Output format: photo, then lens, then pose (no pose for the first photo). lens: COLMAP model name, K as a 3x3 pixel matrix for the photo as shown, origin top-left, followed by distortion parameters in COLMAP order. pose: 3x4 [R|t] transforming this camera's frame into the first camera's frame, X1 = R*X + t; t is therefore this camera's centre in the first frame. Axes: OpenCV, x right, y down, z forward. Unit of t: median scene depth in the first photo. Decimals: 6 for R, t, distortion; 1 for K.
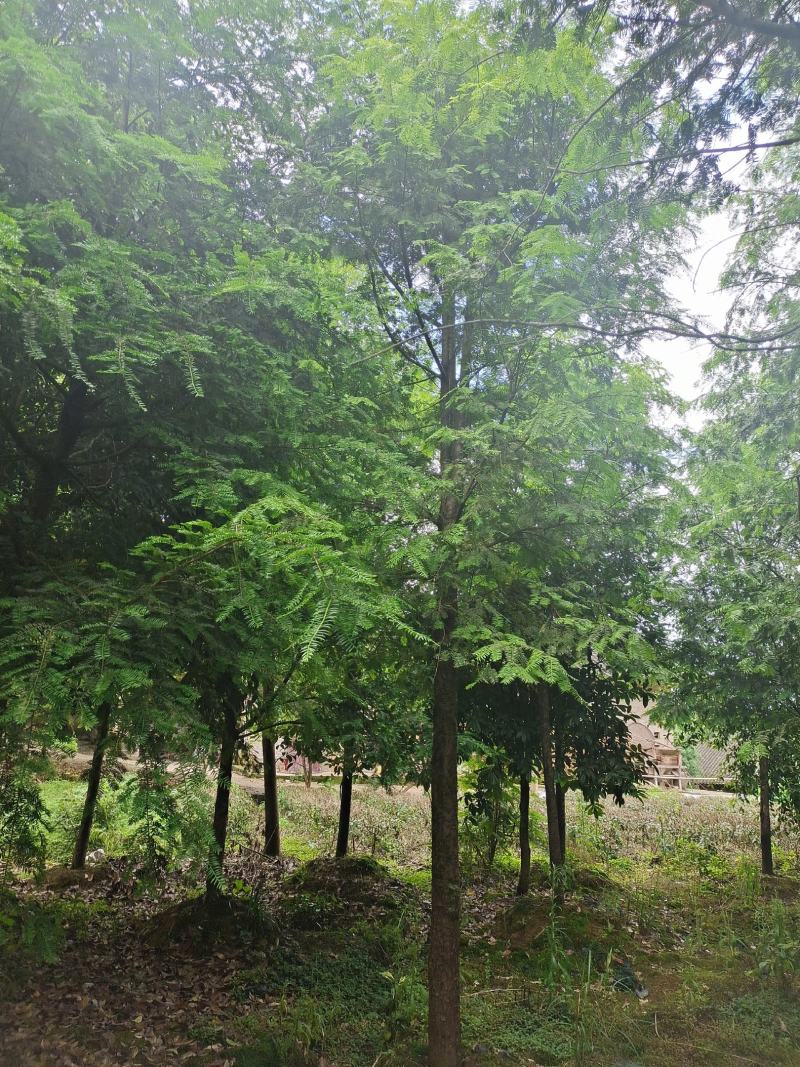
lens RADIAL K [[813.1, 0, 395.3], [0, 813.1, 535.7], [0, 0, 1]] dist [0.030705, -0.027727]
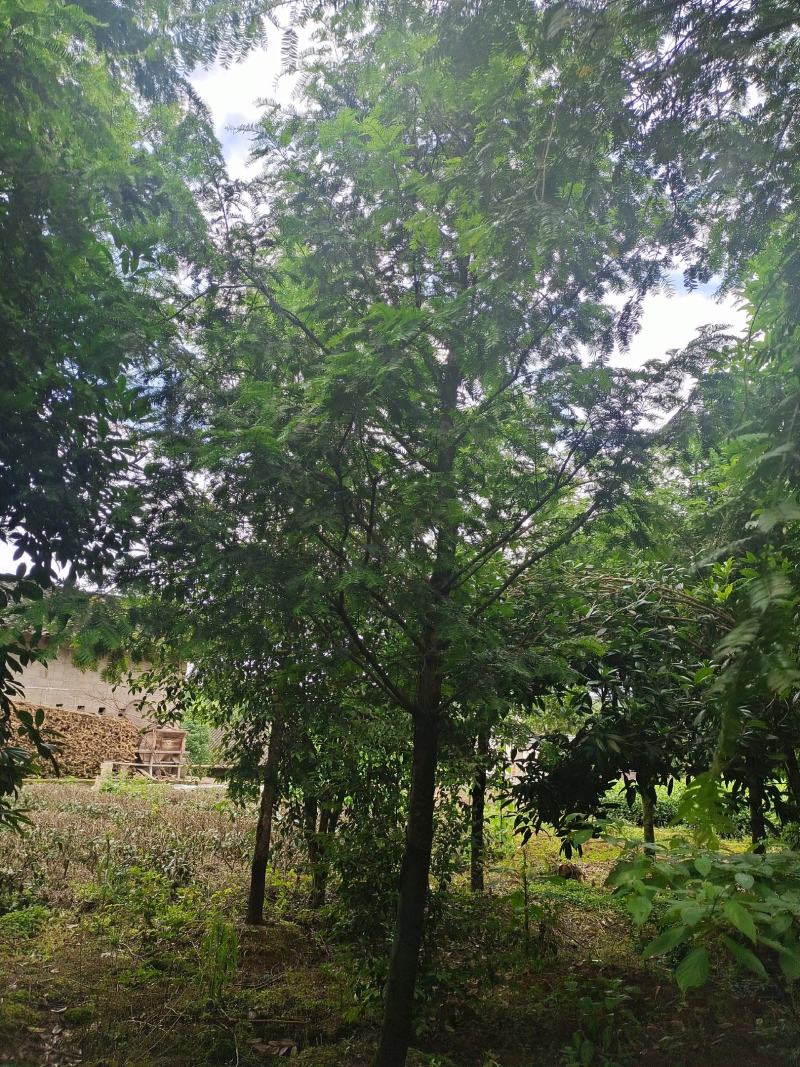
lens RADIAL K [[813.1, 0, 397.5], [0, 813.1, 532.0], [0, 0, 1]] dist [0.030705, -0.027727]
pose [[0.850495, 0.135459, 0.508242, 0.168622], [-0.142973, 0.989424, -0.024454, 0.102879], [-0.506180, -0.051867, 0.860867, 0.374150]]
